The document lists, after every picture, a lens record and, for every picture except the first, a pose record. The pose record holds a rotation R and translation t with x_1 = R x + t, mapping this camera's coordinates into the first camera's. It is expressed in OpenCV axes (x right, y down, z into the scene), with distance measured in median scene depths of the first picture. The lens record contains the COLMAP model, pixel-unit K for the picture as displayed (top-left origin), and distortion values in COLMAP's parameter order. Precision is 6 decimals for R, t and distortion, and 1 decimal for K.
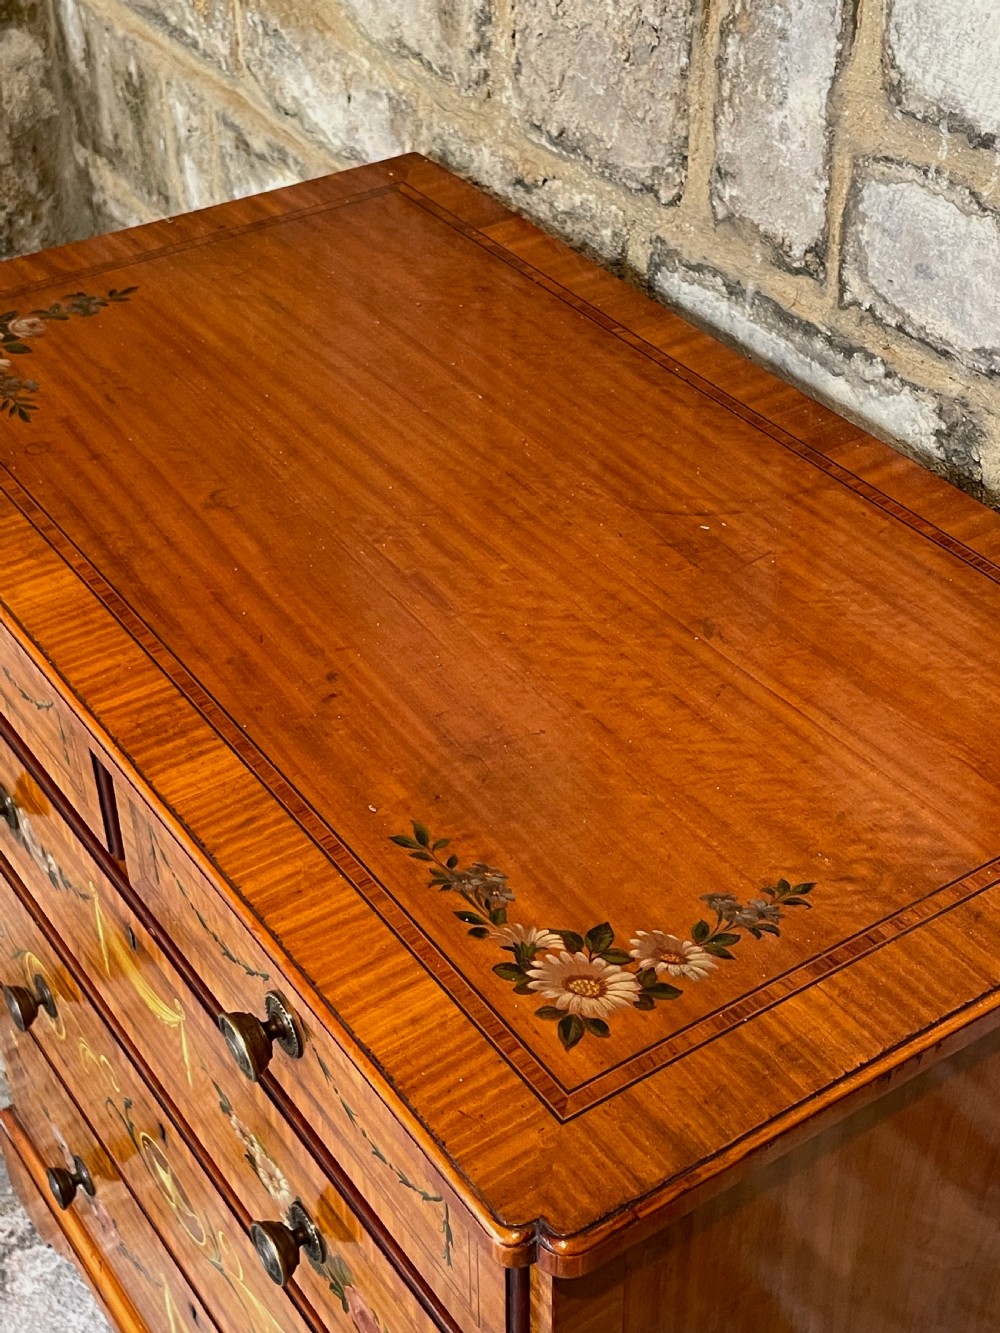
lens RADIAL K [[1927.4, 0, 503.1], [0, 1927.4, 660.2], [0, 0, 1]] dist [0.068403, 0.000000]
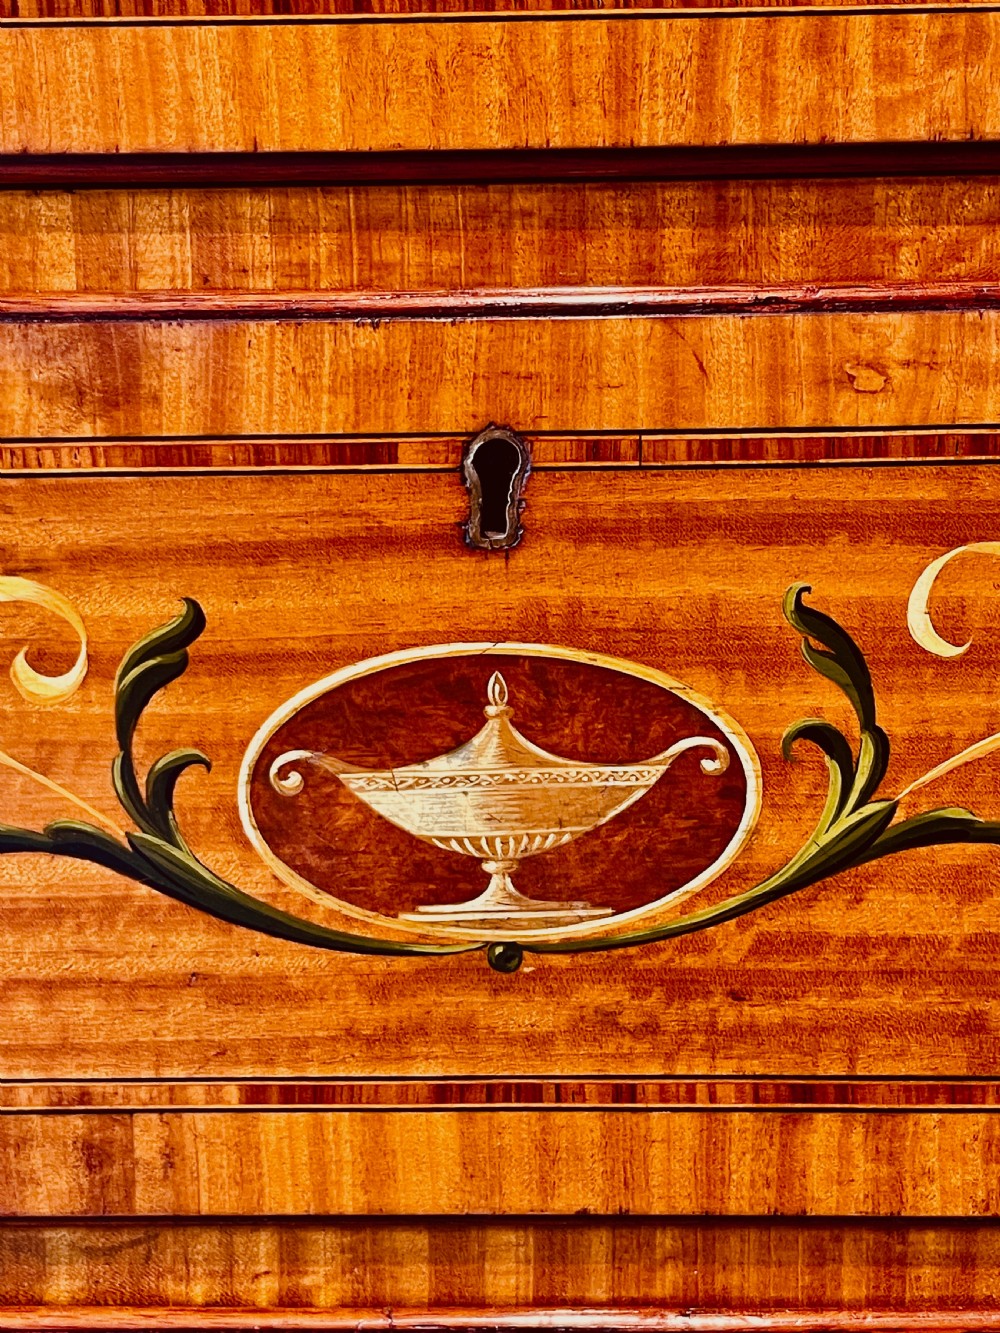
lens RADIAL K [[2297.3, 0, 493.6], [0, 2297.3, 652.1], [0, 0, 1]] dist [0.076691, 0.000000]
pose [[0.587938, -0.194769, 0.785108, -0.463217], [0.502059, 0.848872, -0.165386, 0.337549], [-0.634244, 0.491407, 0.596870, 0.868493]]
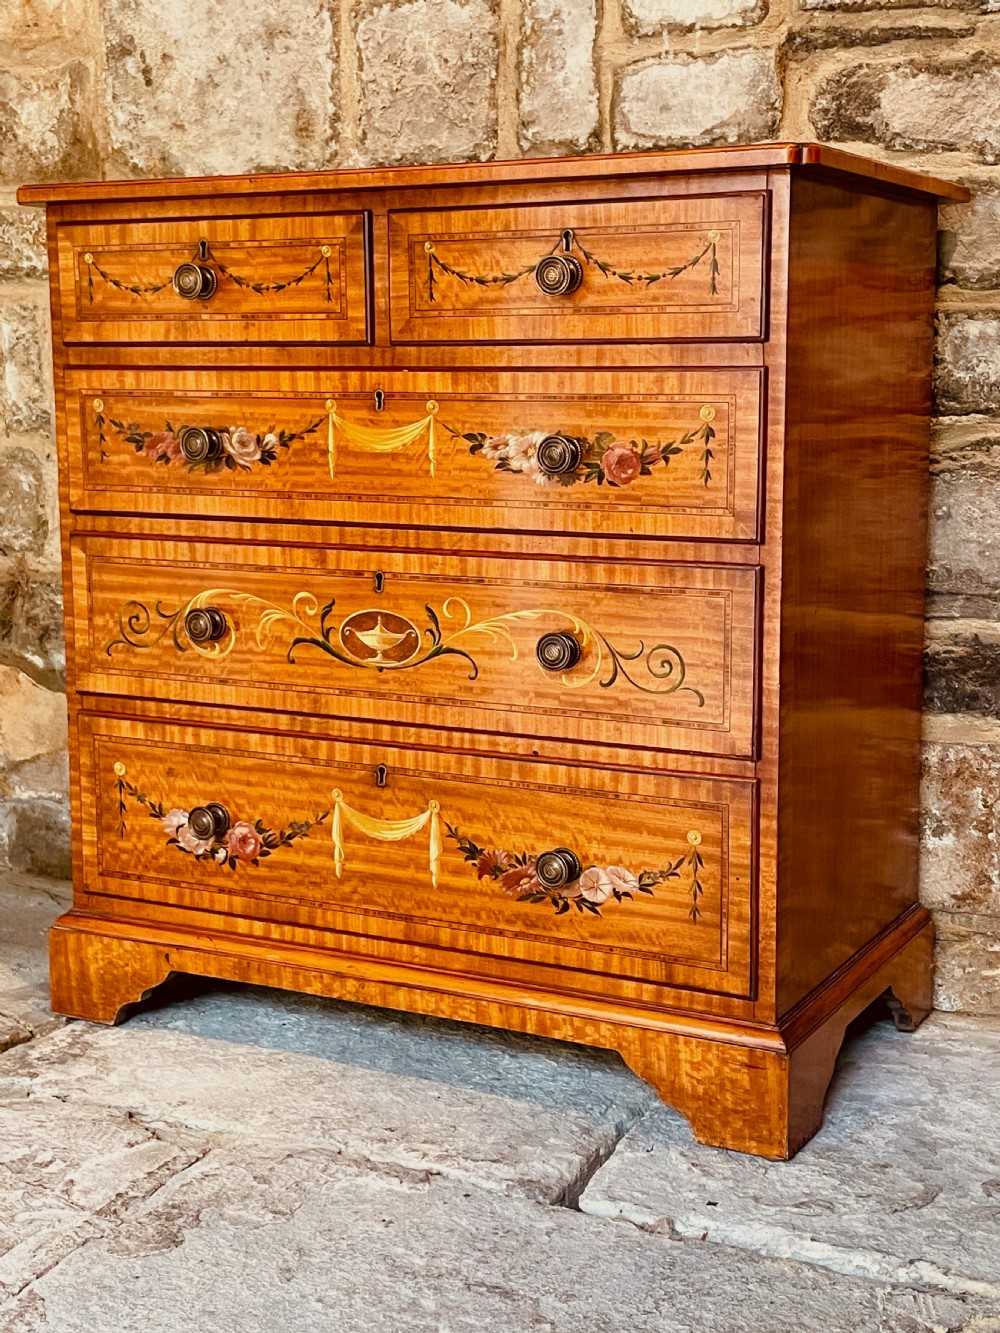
lens RADIAL K [[1927.4, 0, 499.8], [0, 1927.4, 647.7], [0, 0, 1]] dist [0.068403, 0.000000]
pose [[0.885590, -0.065597, 0.459813, -0.850273], [0.281354, 0.863439, -0.418704, 1.020333], [-0.369555, 0.500170, 0.783108, -0.225640]]
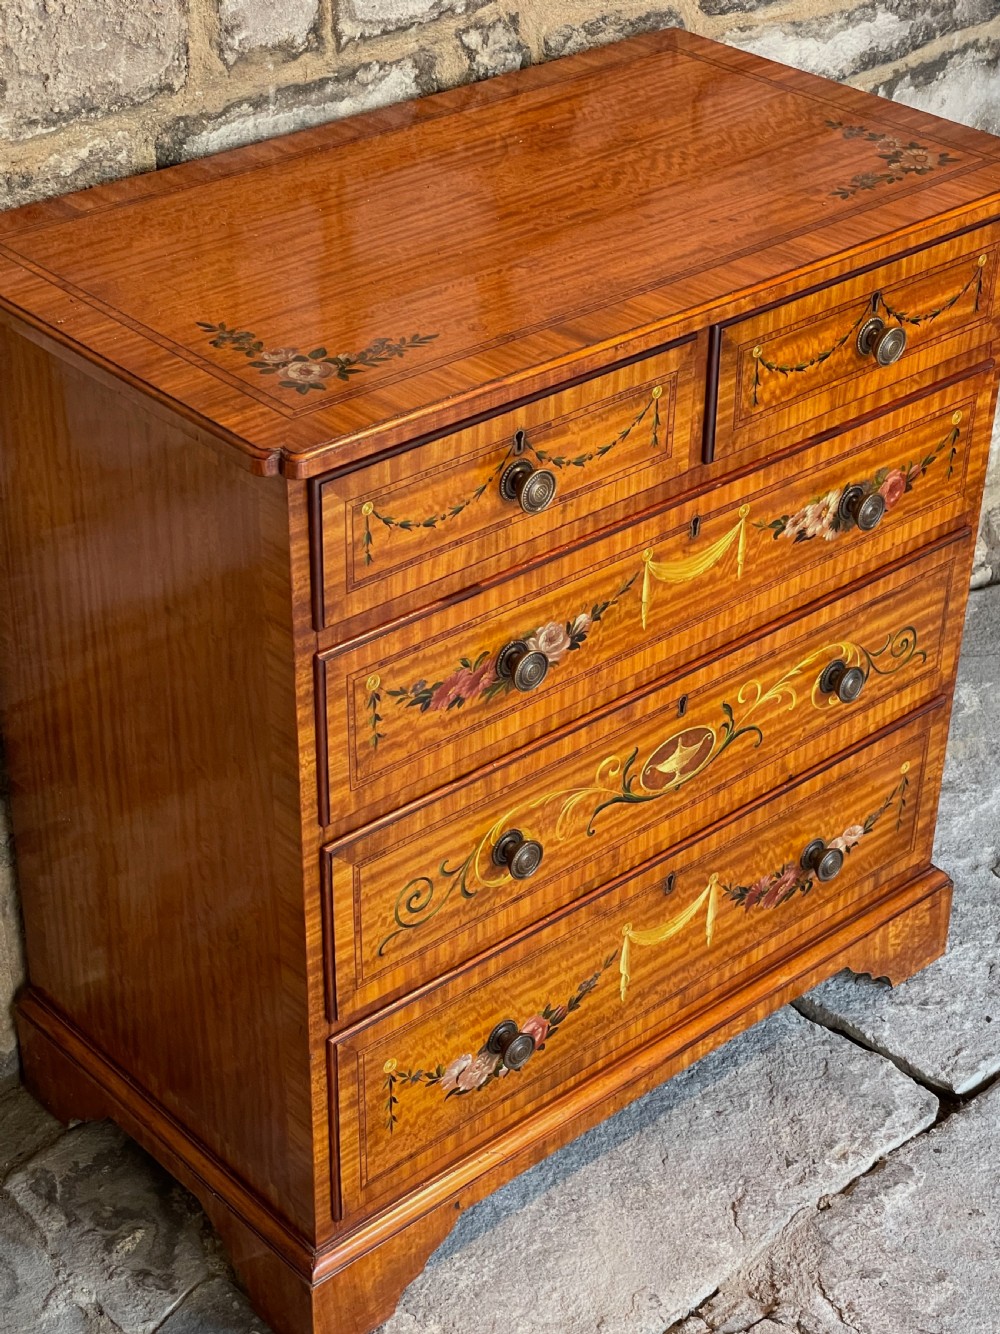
lens RADIAL K [[2338.9, 0, 507.9], [0, 2338.9, 667.1], [0, 0, 1]] dist [0.072456, 0.000000]
pose [[-0.134782, -0.530872, 0.836665, -1.622581], [0.591640, 0.634216, 0.497727, -0.710352], [-0.794856, 0.562089, 0.228604, 0.749325]]
